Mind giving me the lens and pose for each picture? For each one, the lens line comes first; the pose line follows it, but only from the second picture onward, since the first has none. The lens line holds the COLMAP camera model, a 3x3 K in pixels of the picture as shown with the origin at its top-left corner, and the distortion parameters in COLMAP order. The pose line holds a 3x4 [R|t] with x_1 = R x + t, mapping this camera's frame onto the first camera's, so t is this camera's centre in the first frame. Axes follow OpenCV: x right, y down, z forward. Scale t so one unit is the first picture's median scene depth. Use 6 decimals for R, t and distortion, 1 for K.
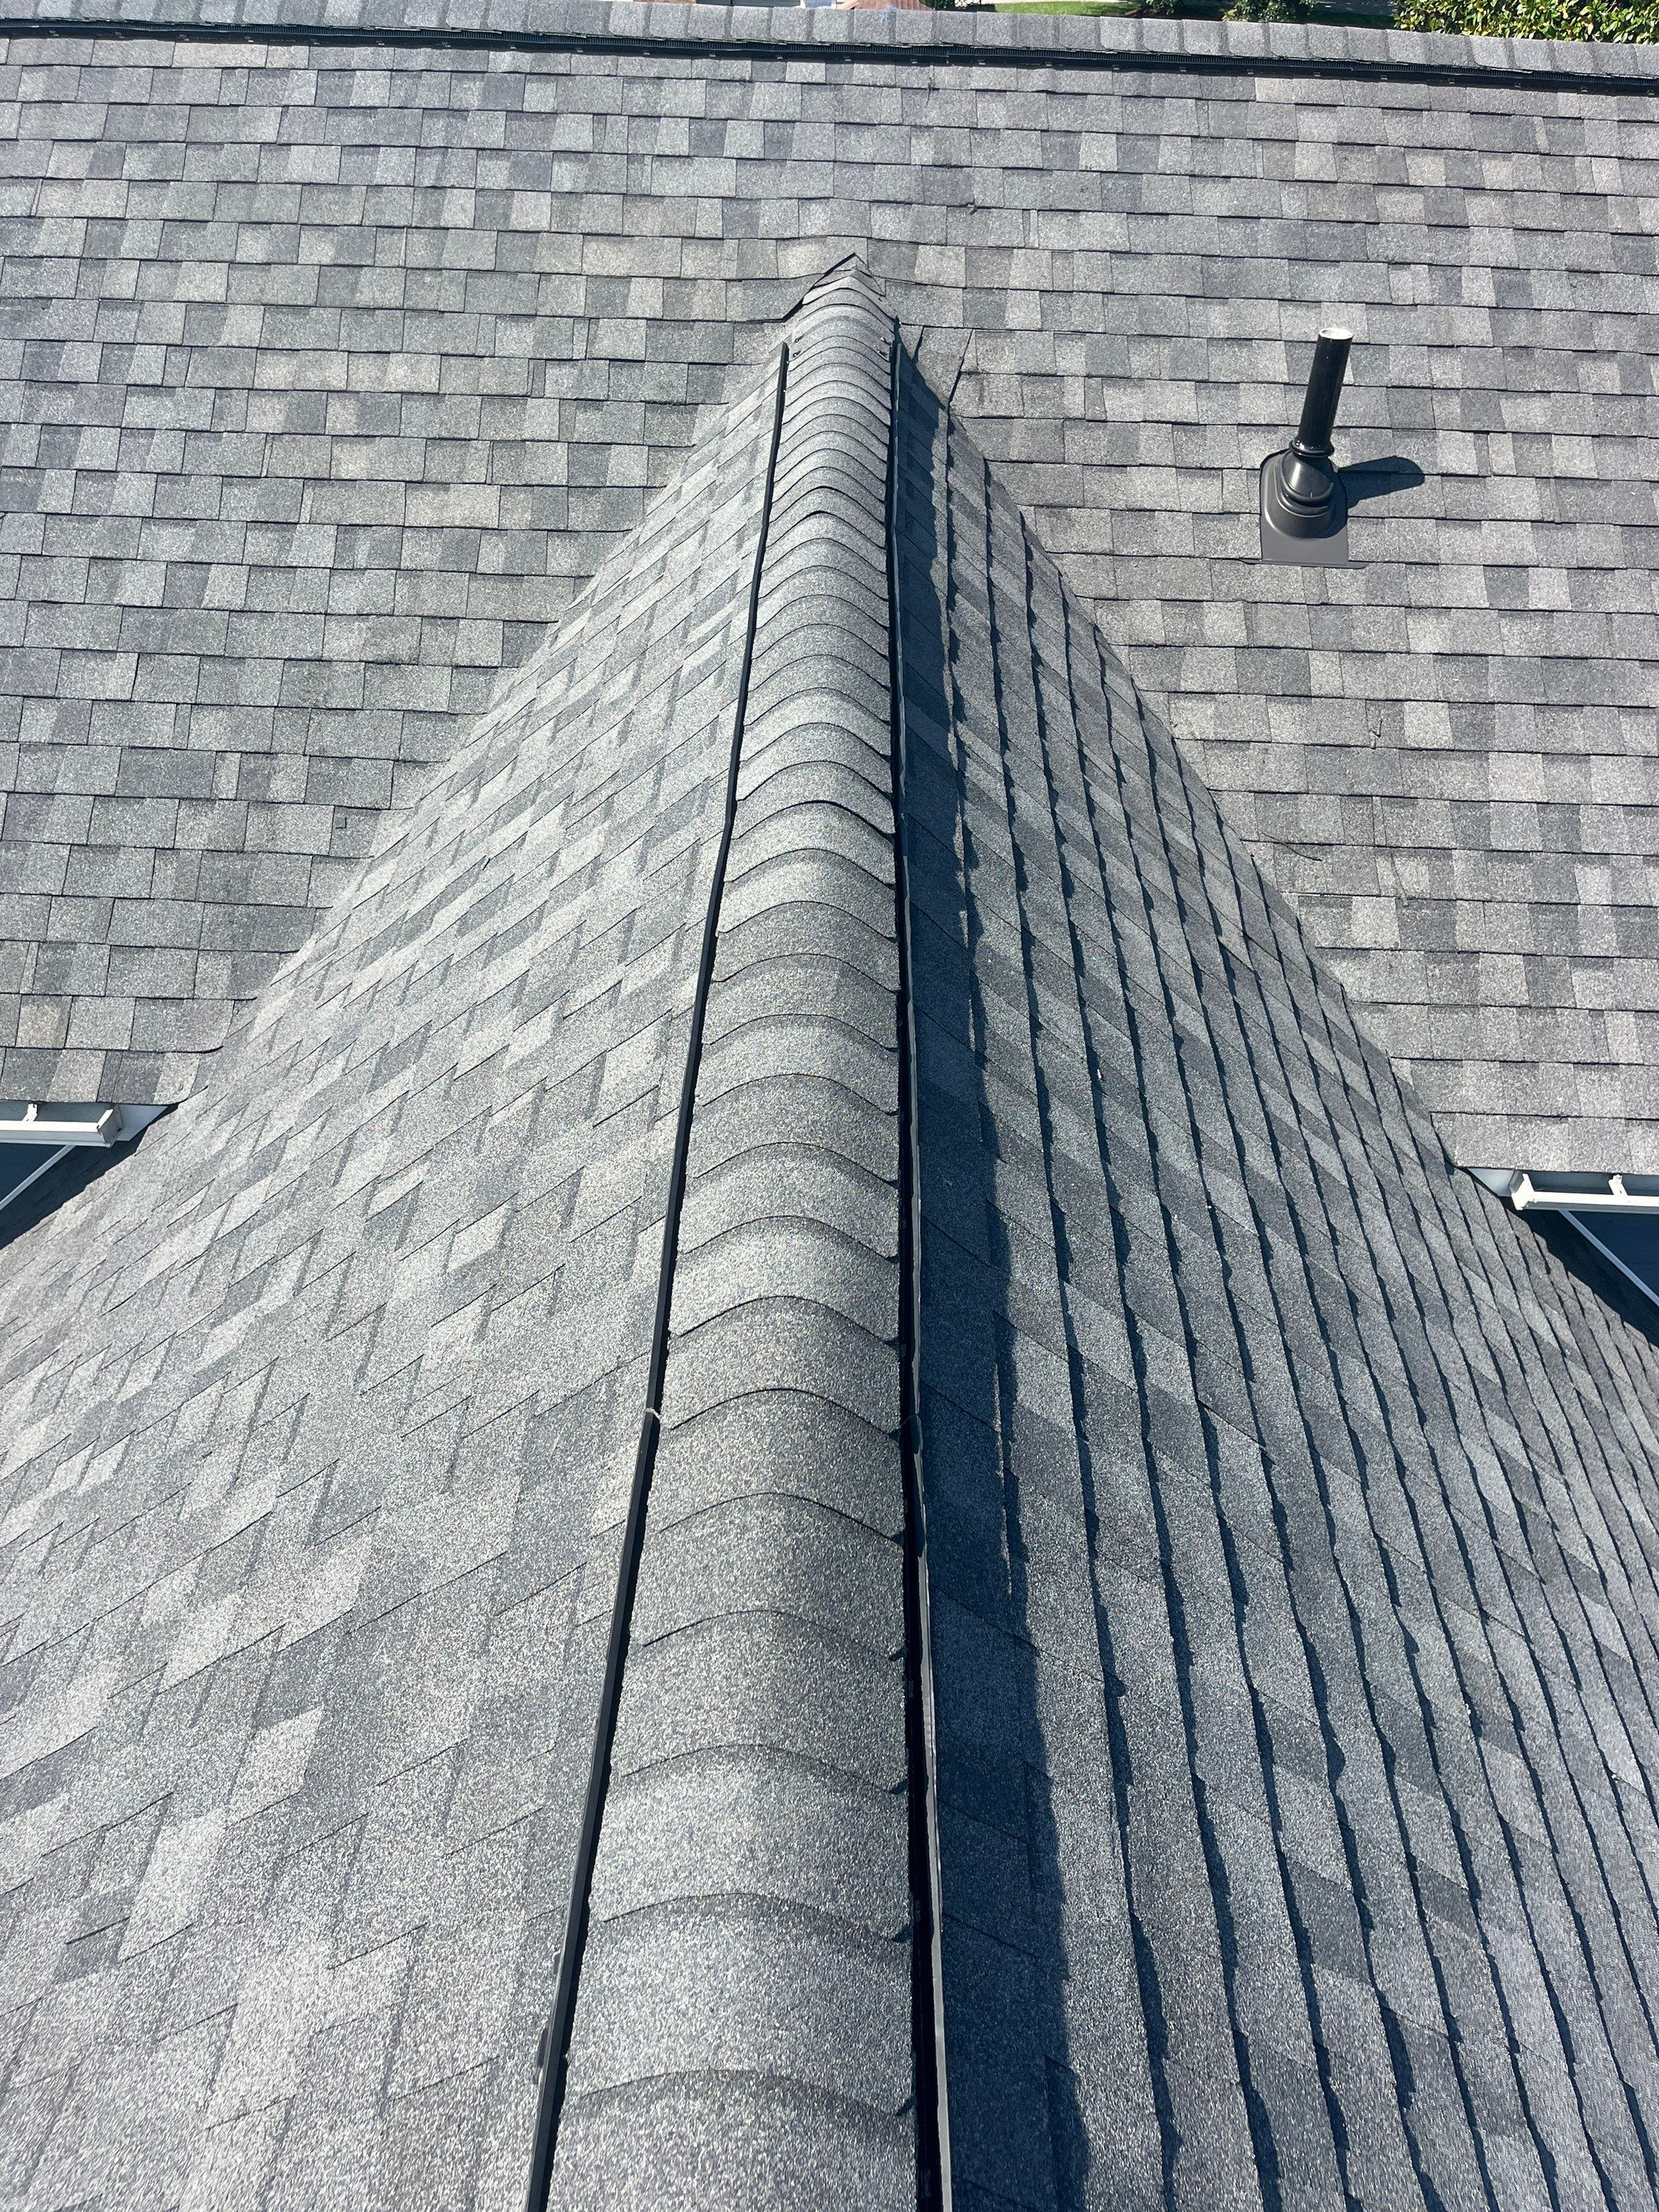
lens RADIAL K [[1721.0, 0, 829.5], [0, 1721.0, 1106.0], [0, 0, 1]] dist [0.033619, -0.051439]
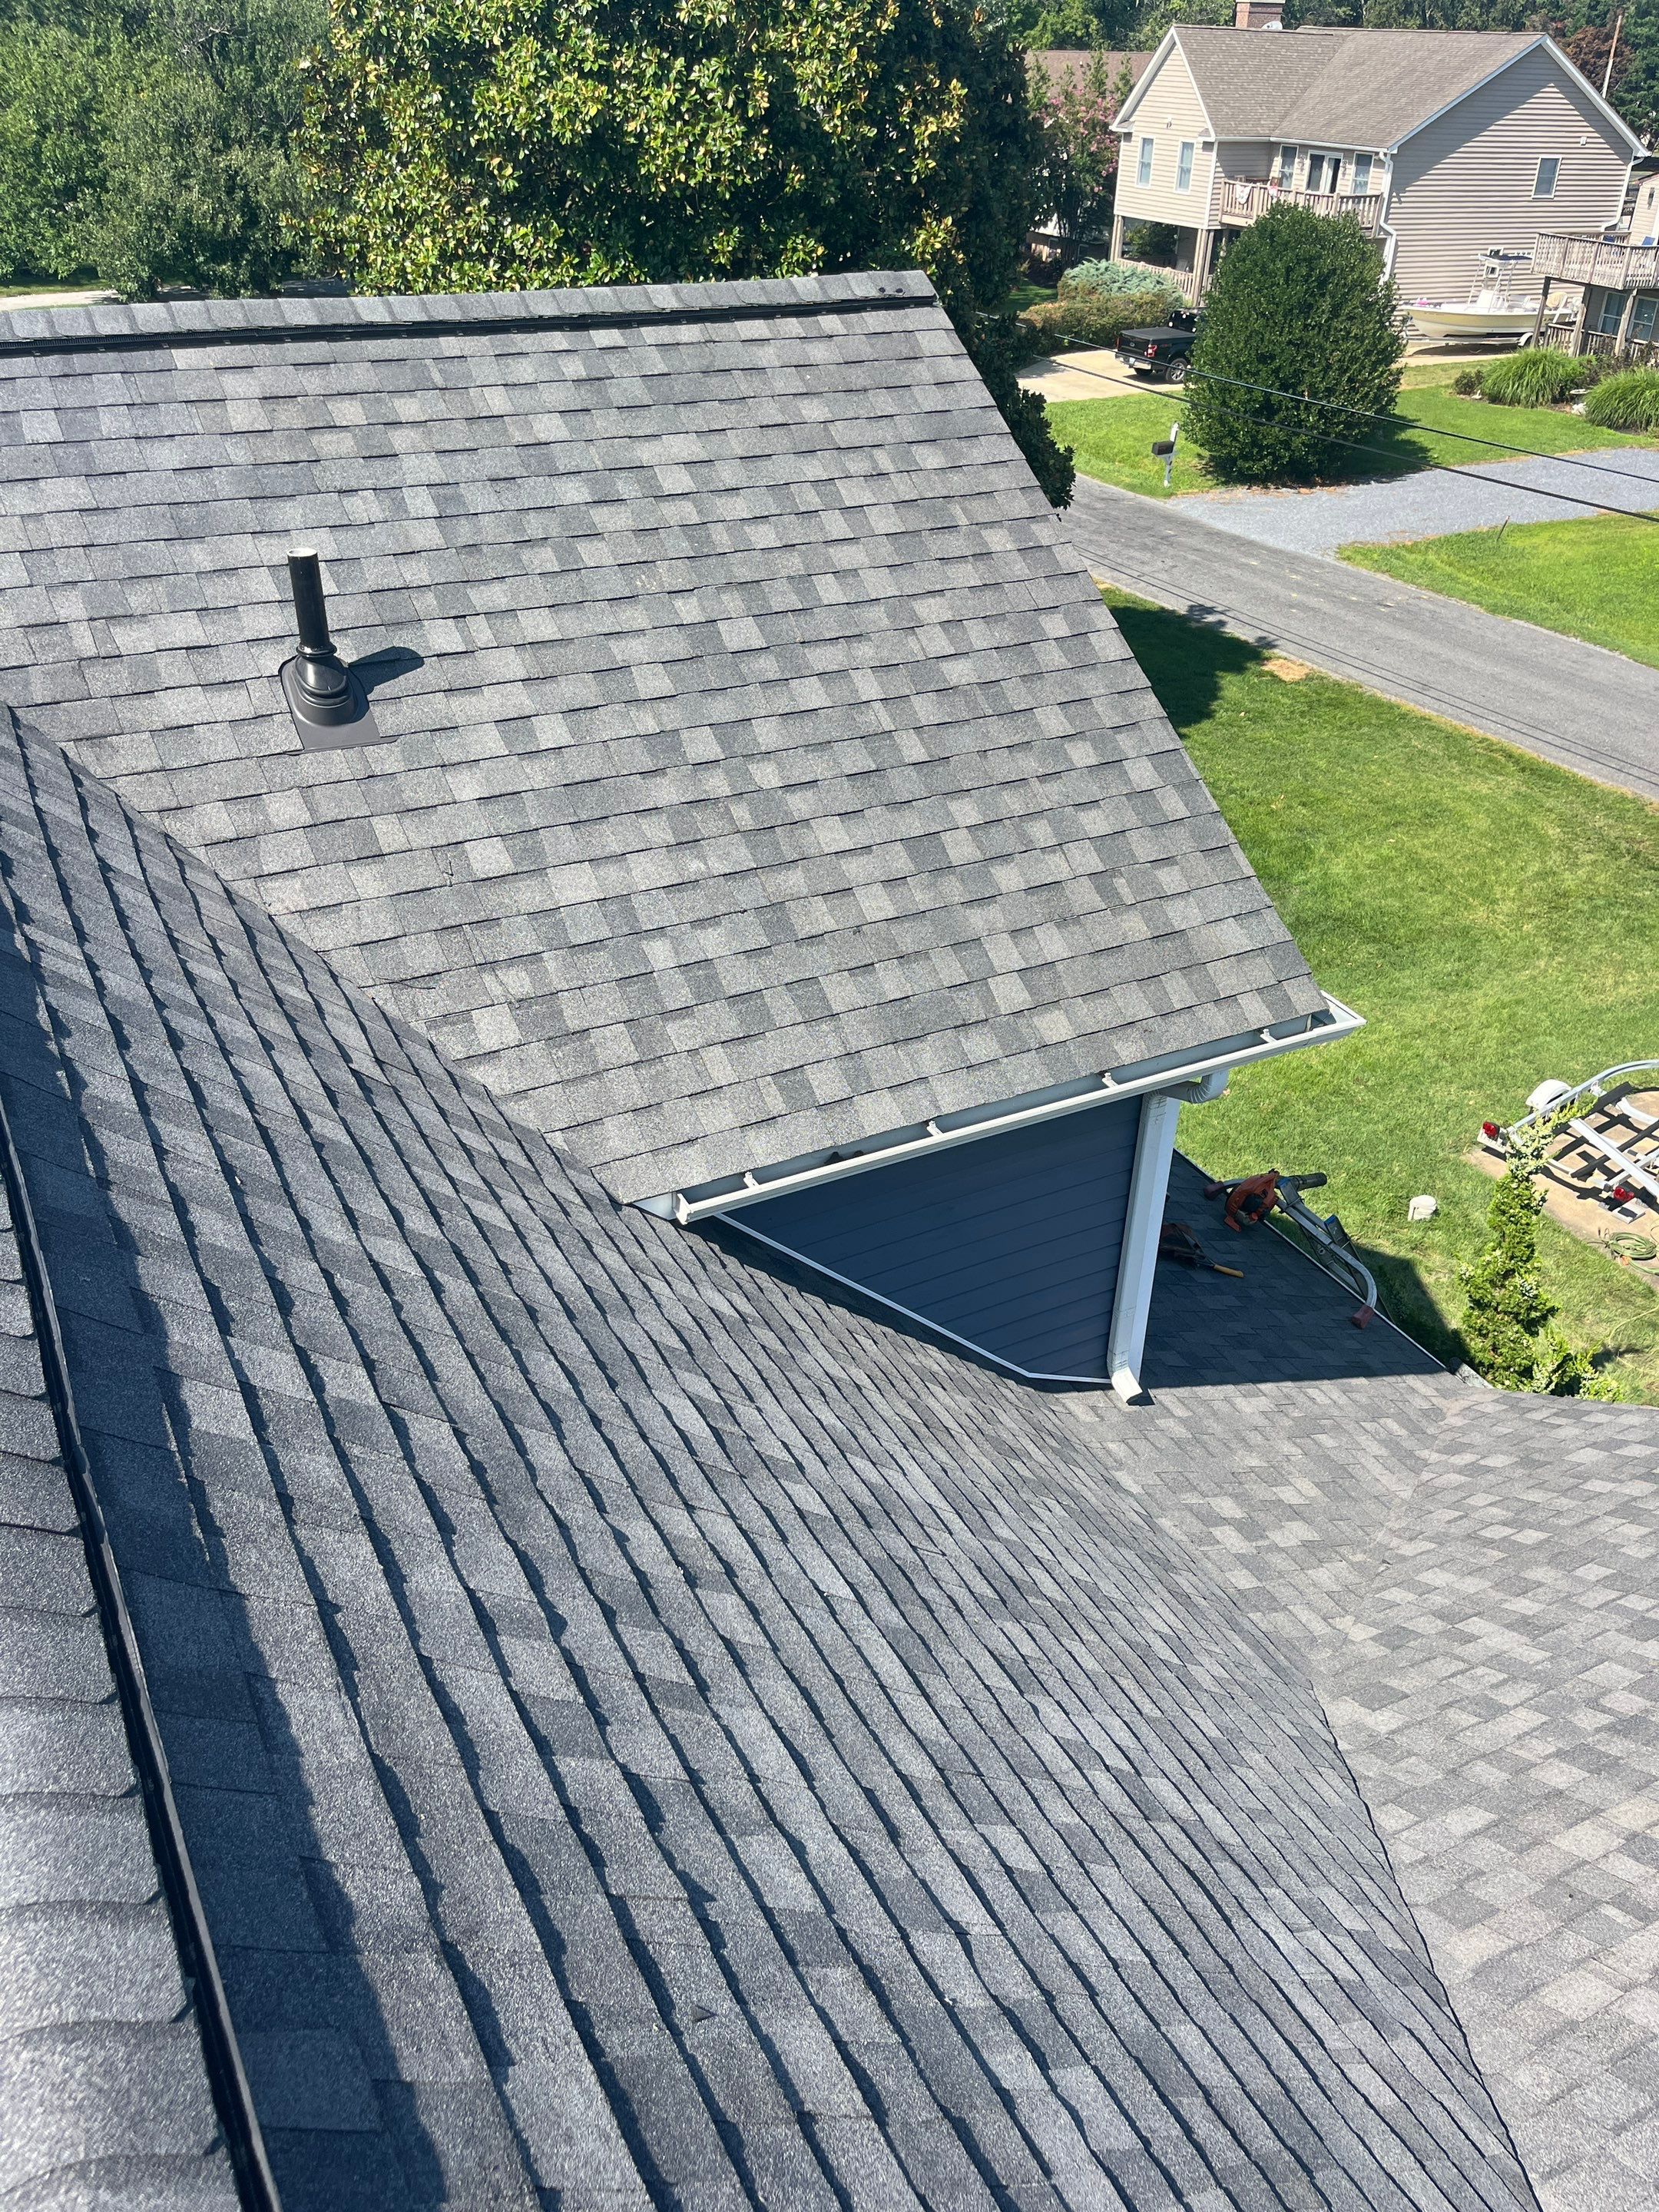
lens RADIAL K [[1659.4, 0, 829.5], [0, 1659.4, 1106.0], [0, 0, 1]] dist [0.044877, -0.056118]
pose [[0.864230, -0.272693, 0.422783, 0.036367], [0.318254, 0.947177, -0.039633, 0.083726], [-0.389643, 0.168804, 0.905364, -0.116629]]
